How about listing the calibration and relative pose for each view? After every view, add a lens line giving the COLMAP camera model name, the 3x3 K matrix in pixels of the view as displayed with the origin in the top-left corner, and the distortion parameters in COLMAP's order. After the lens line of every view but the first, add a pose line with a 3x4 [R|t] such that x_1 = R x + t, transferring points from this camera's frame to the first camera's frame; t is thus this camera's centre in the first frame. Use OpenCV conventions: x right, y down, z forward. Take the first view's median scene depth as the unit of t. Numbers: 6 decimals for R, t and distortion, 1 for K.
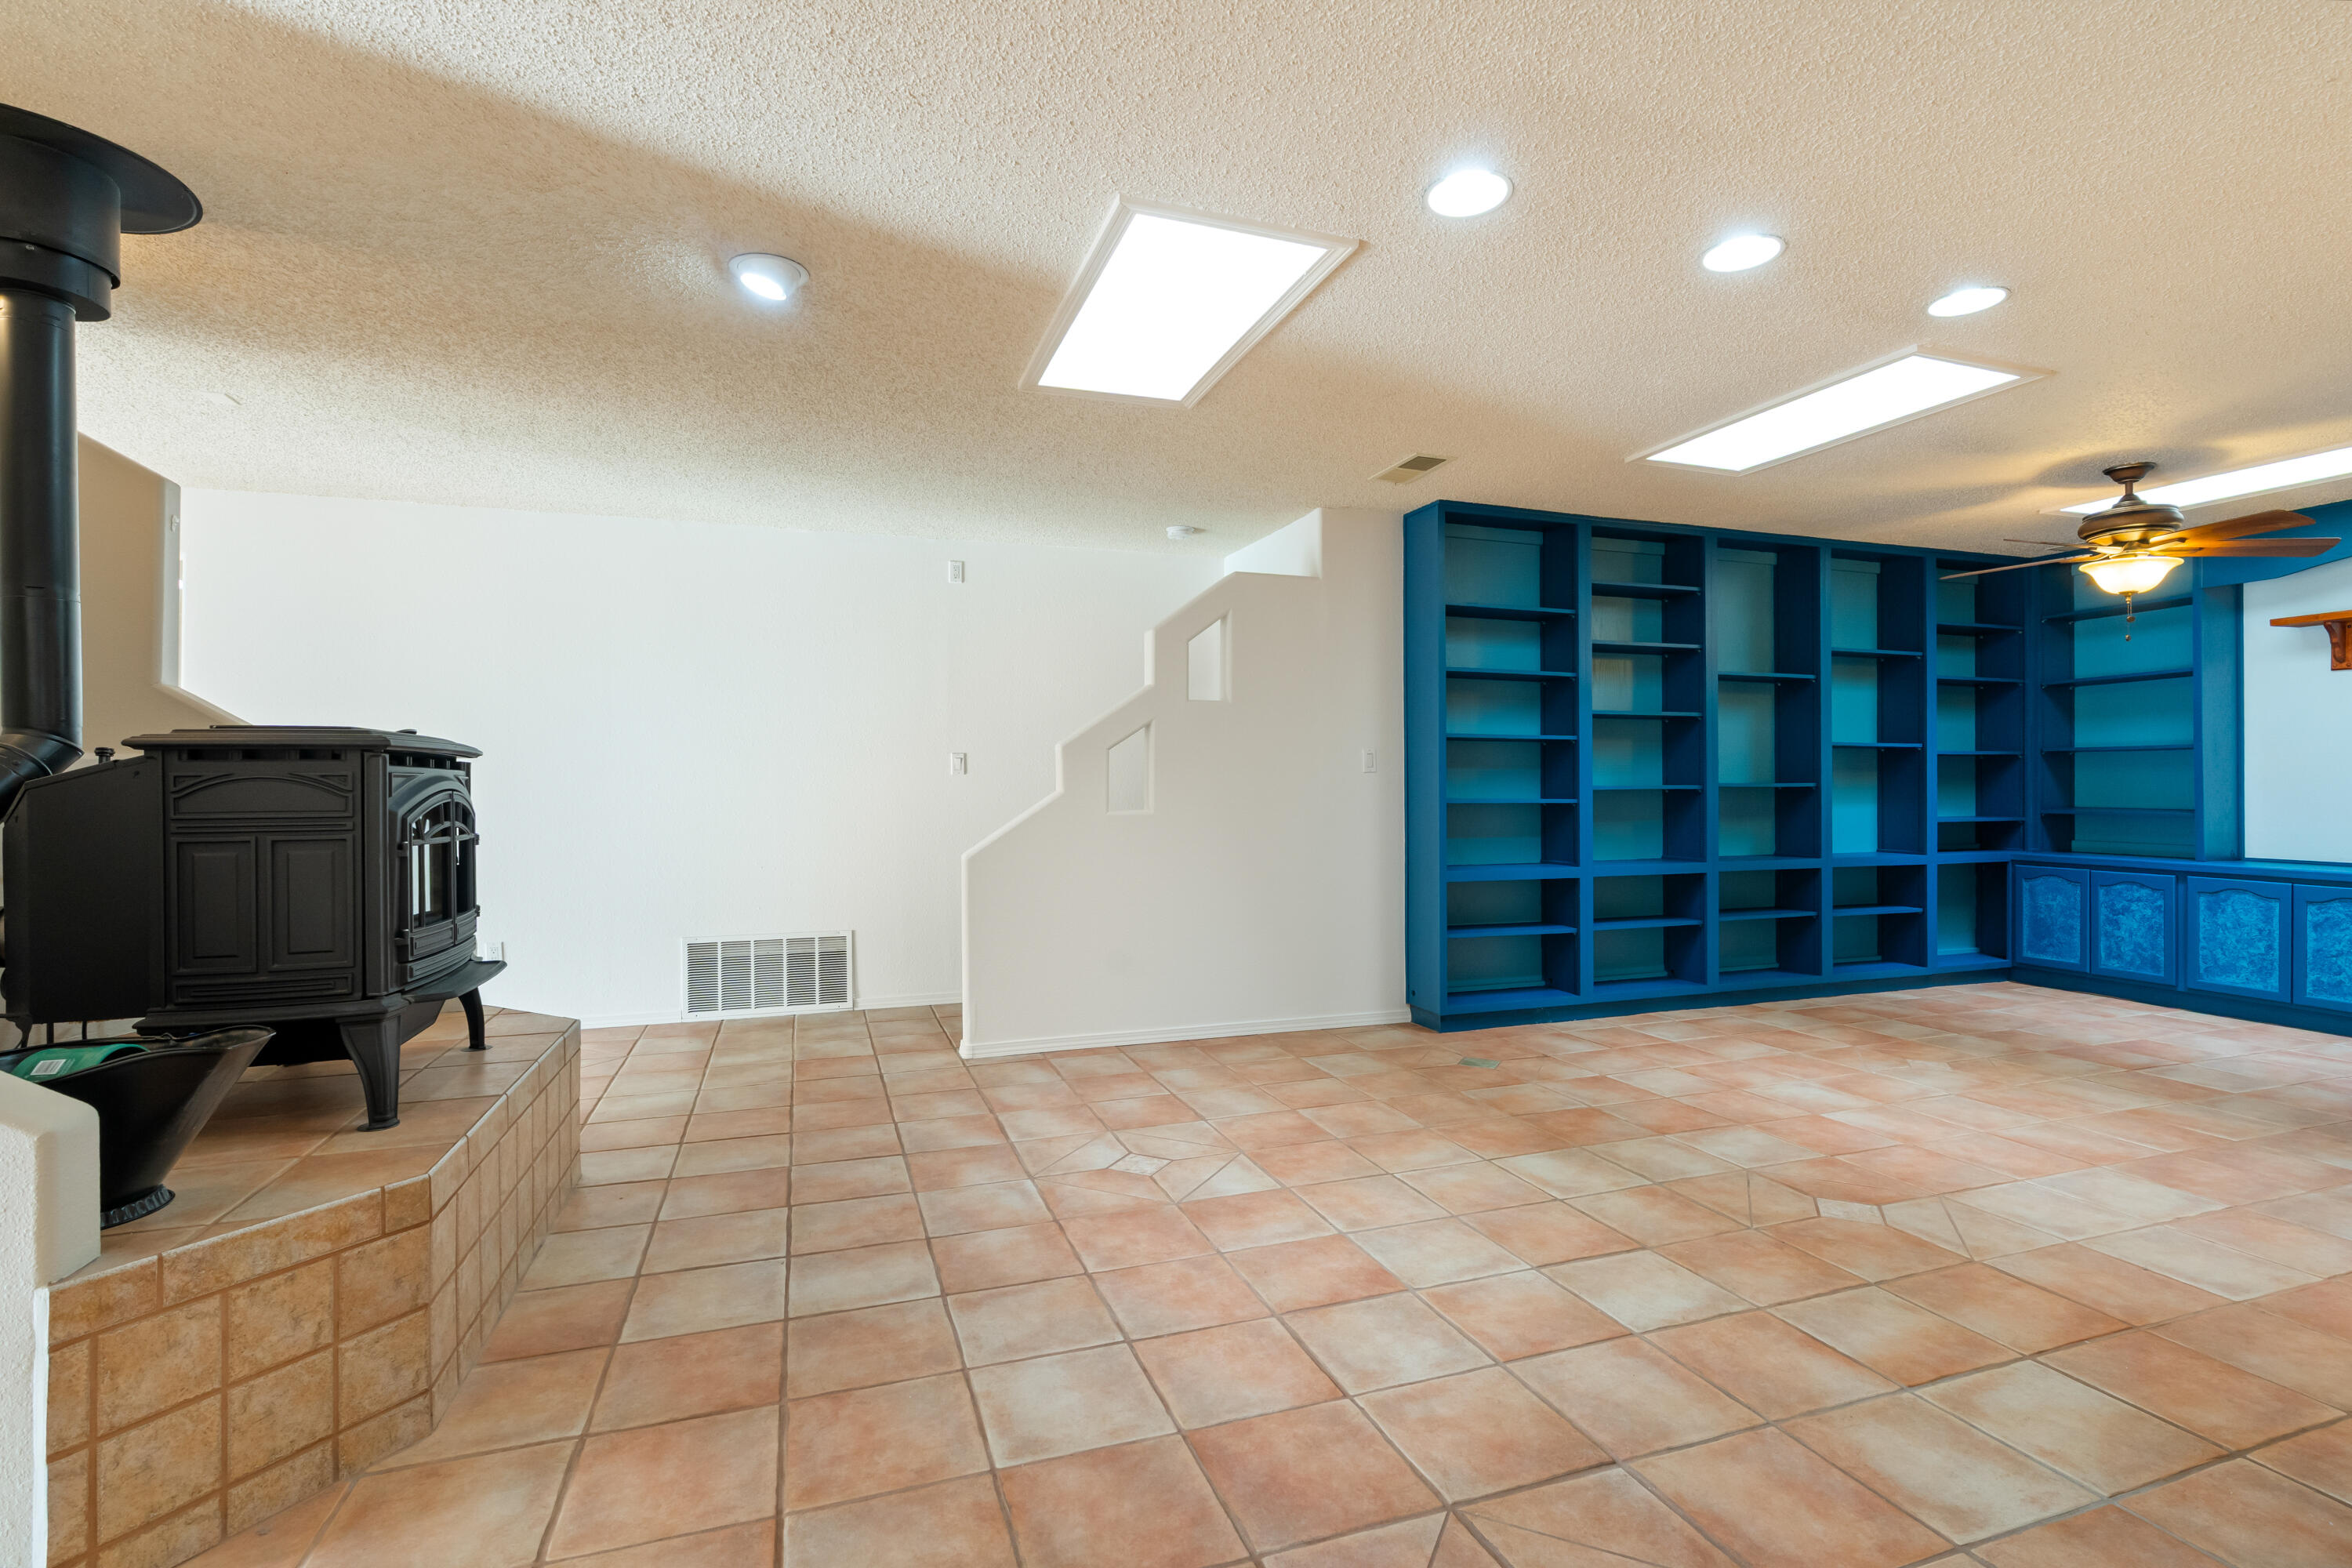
lens RADIAL K [[1085.3, 0, 1179.5], [0, 1085.3, 778.7], [0, 0, 1]] dist [-0.005181, 0.000133]
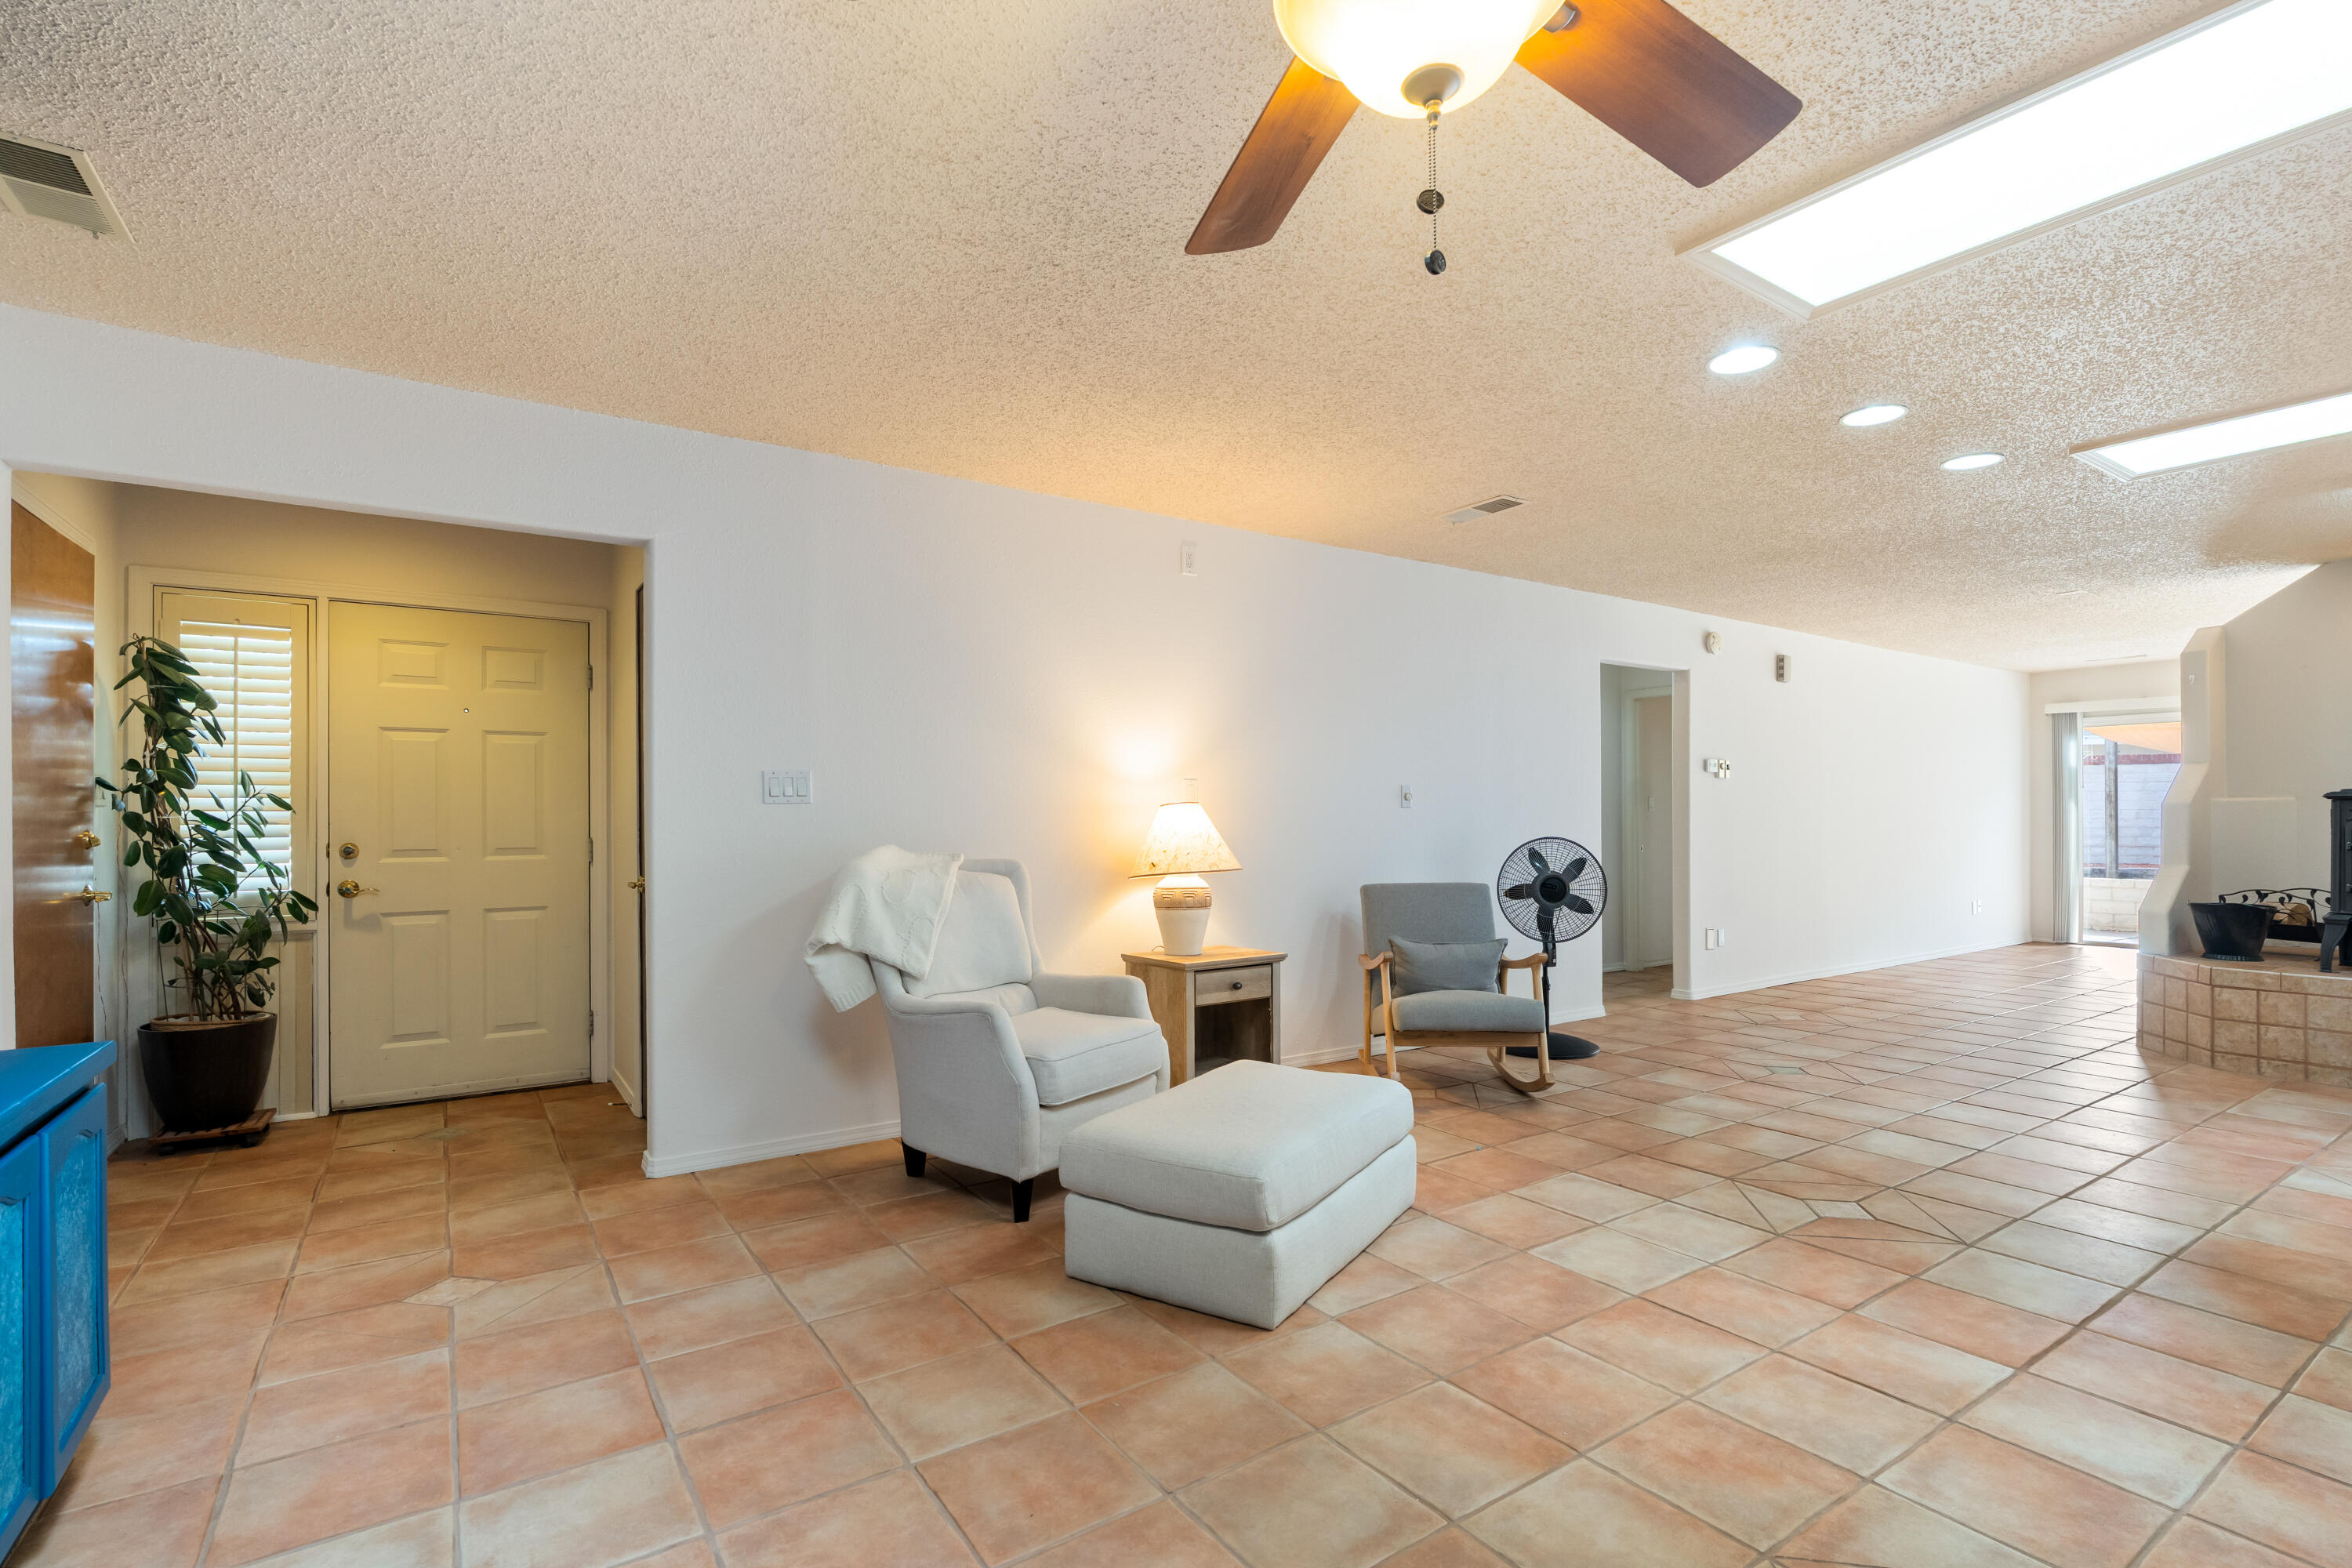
lens RADIAL K [[1091.2, 0, 1203.0], [0, 1091.2, 816.3], [0, 0, 1]] dist [-0.000346, 0.000720]
pose [[-0.962235, 0.006142, -0.272150, 1.338989], [0.008797, 0.999925, -0.008538, 0.005083], [0.272077, -0.010610, -0.962217, 1.649021]]
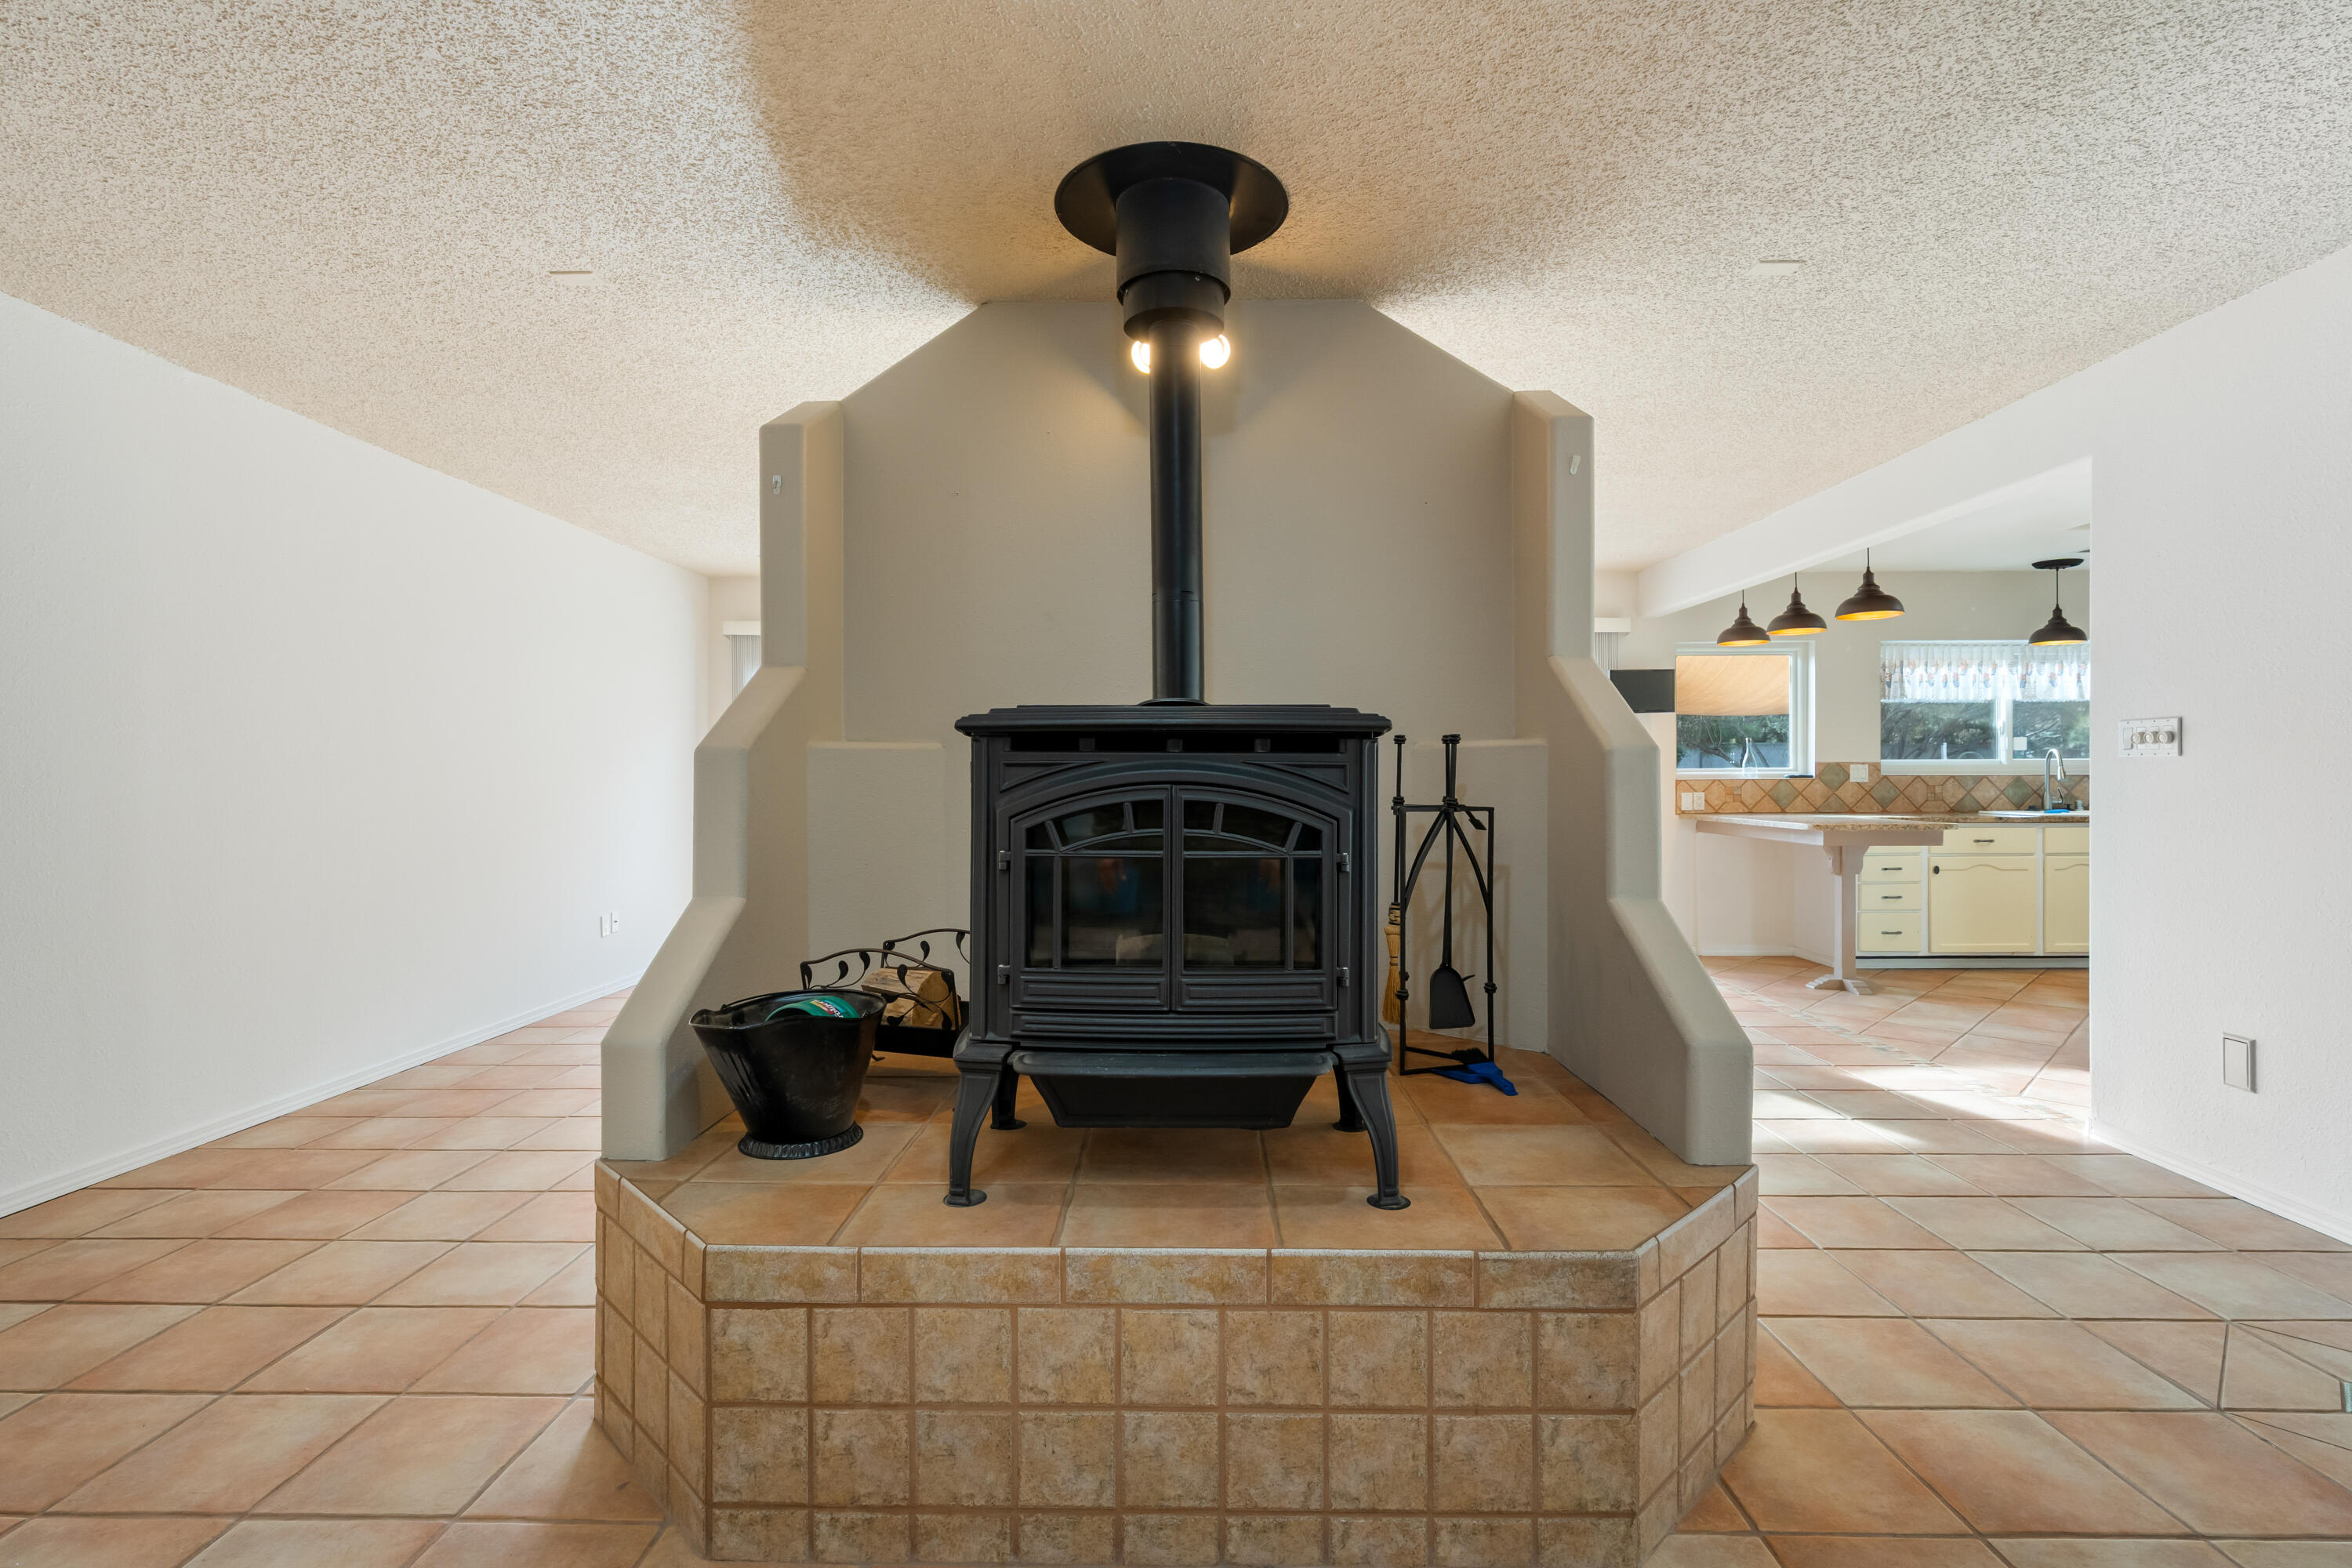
lens RADIAL K [[1085.3, 0, 1179.5], [0, 1085.3, 778.7], [0, 0, 1]] dist [-0.005181, 0.000133]
pose [[-0.340642, 0.005770, -0.940175, -0.022358], [0.010139, 0.999946, 0.002463, 0.004295], [0.940138, -0.008694, -0.340682, 0.944306]]
